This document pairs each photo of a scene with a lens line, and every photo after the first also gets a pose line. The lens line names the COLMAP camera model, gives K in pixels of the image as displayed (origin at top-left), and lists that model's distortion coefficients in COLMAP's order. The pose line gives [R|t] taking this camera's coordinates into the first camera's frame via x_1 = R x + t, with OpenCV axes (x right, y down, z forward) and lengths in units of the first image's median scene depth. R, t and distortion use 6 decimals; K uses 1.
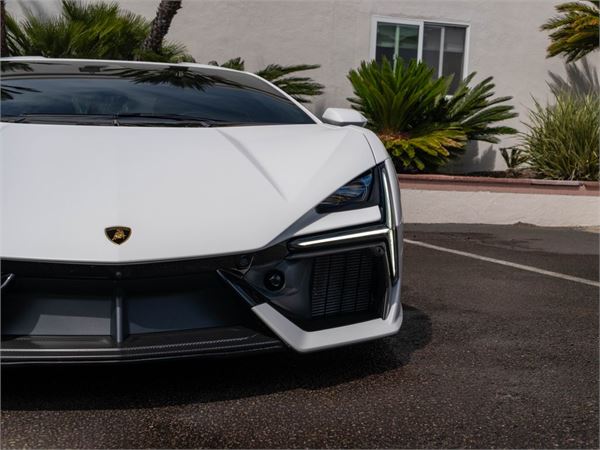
lens RADIAL K [[775.2, 0, 331.9], [0, 775.2, 226.4], [0, 0, 1]] dist [0.020055, -0.000353]
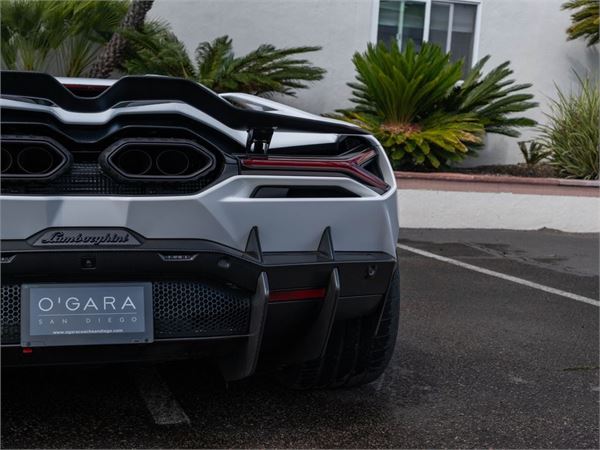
lens RADIAL K [[810.5, 0, 300.0], [0, 810.5, 225.0], [0, 0, 1]] dist [0.013828, 0.009222]
pose [[0.999864, 0.011903, 0.011385, -0.048010], [-0.012186, 0.999609, 0.025163, -0.027354], [-0.011081, -0.025299, 0.999619, 0.068551]]
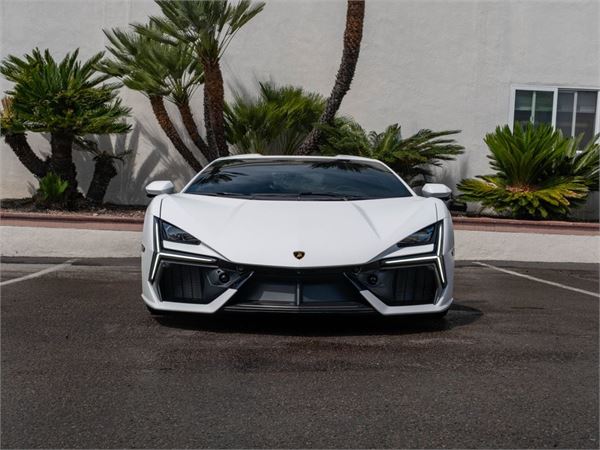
lens RADIAL K [[775.2, 0, 331.9], [0, 775.2, 226.4], [0, 0, 1]] dist [0.020055, -0.000353]
pose [[0.974712, 0.008920, -0.223285, 0.060145], [-0.020590, 0.998537, -0.049991, 0.007448], [0.222512, 0.053324, 0.973471, -0.220948]]
